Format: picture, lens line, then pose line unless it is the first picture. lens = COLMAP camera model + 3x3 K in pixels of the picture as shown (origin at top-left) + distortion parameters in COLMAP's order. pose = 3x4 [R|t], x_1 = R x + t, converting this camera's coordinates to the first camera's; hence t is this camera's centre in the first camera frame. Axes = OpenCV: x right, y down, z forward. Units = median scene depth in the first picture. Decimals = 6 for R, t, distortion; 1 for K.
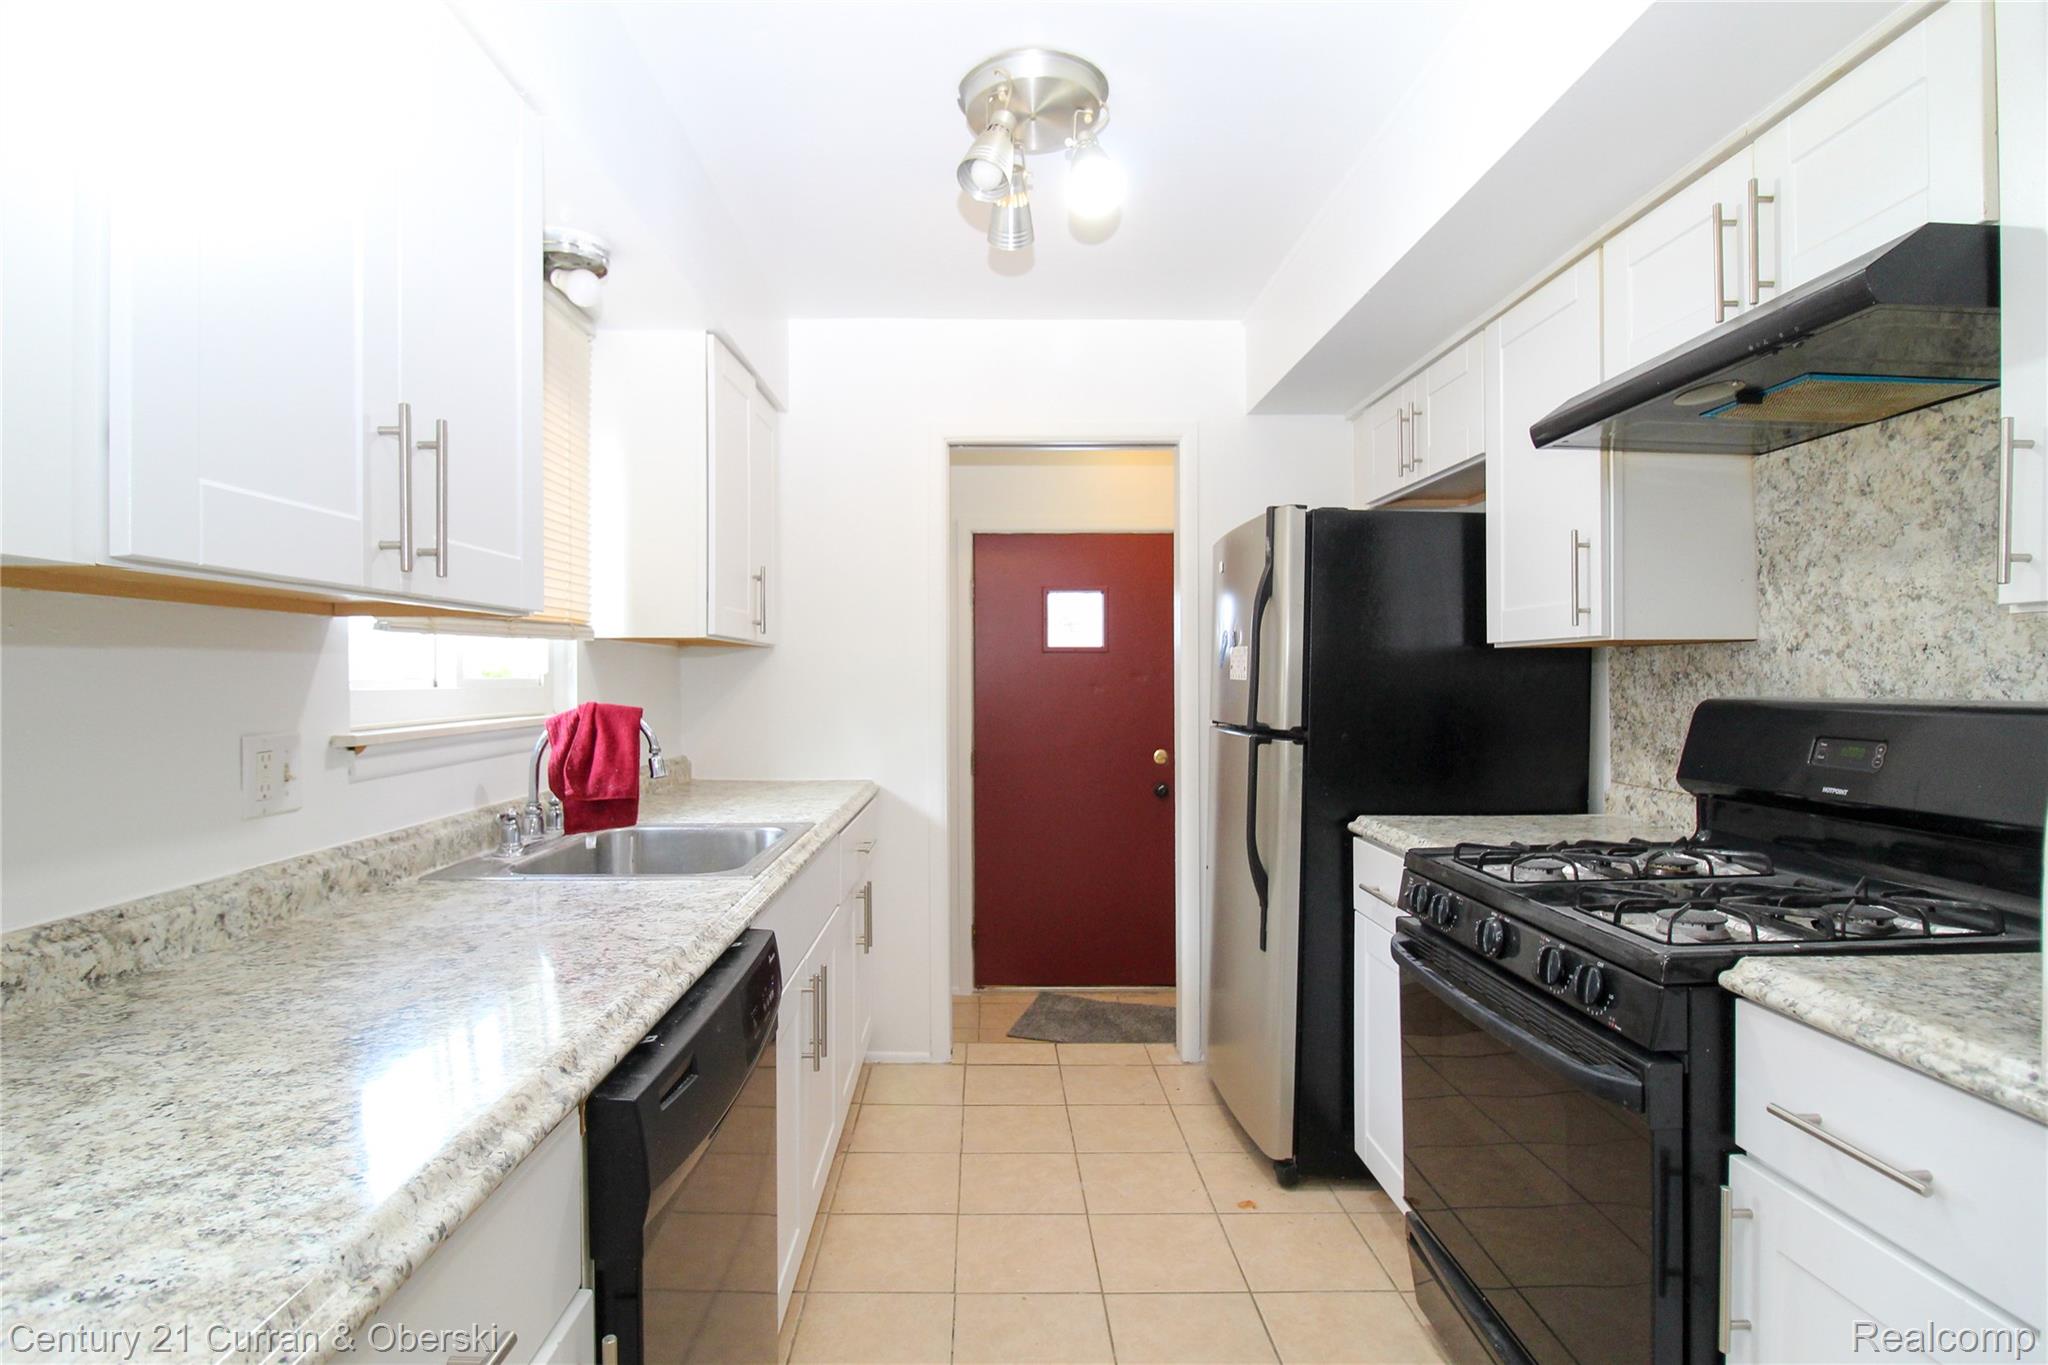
lens RADIAL K [[1056.8, 0, 1076.4], [0, 1056.8, 691.6], [0, 0, 1]] dist [0.000828, -0.012385]
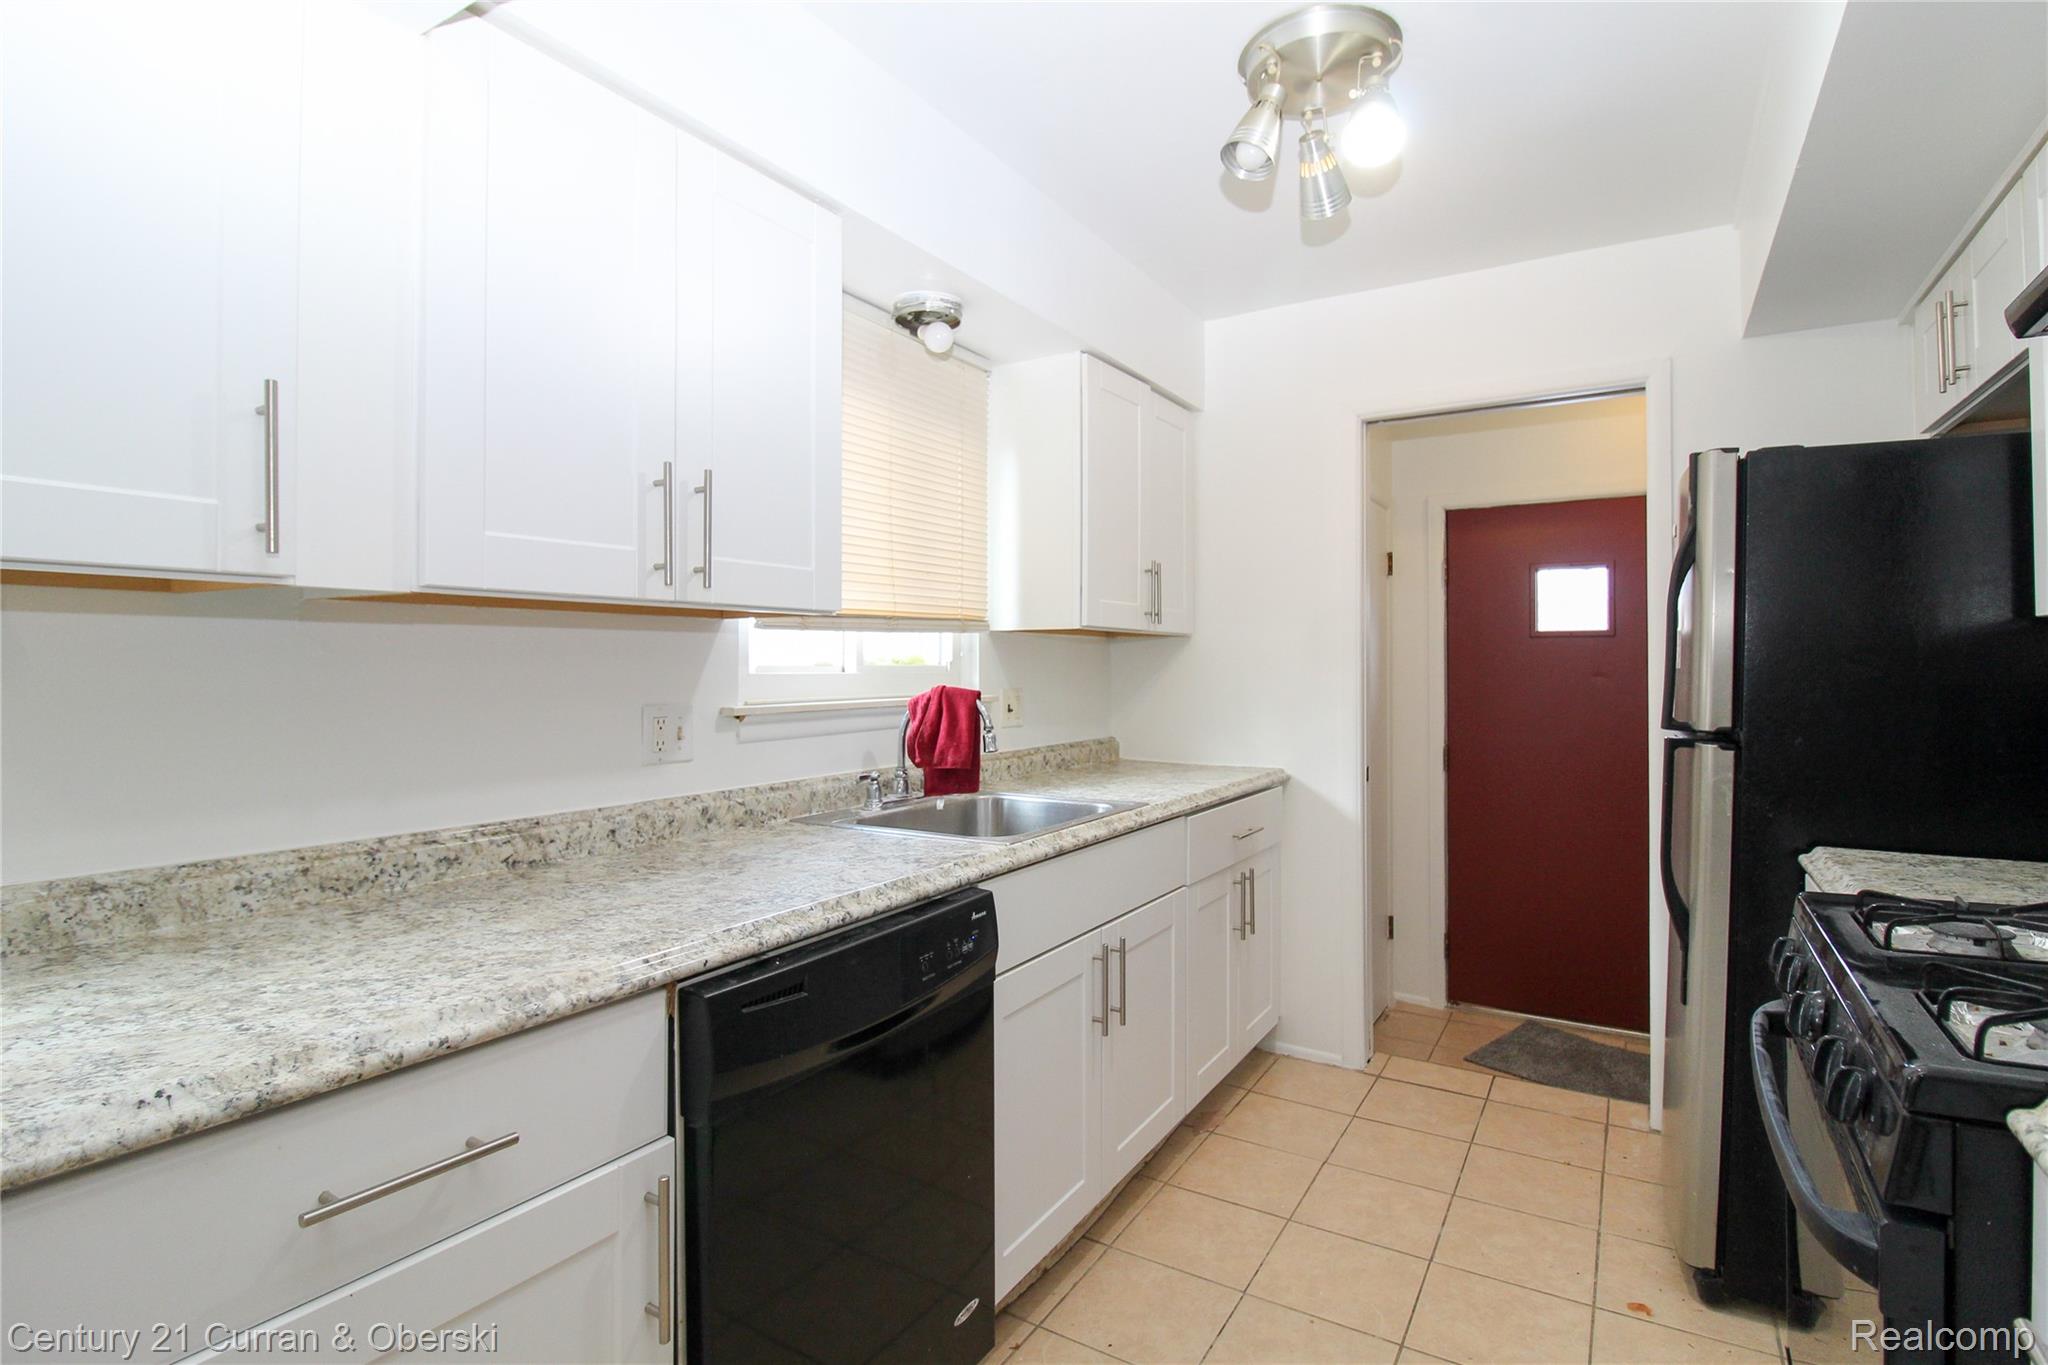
lens RADIAL K [[1056.8, 0, 1029.8], [0, 1056.8, 667.3], [0, 0, 1]] dist [0.000828, -0.012385]
pose [[0.836762, 0.001782, -0.547564, 0.271298], [-0.008608, 0.999914, -0.009901, 0.000331], [0.547499, 0.012998, 0.836705, 0.066686]]
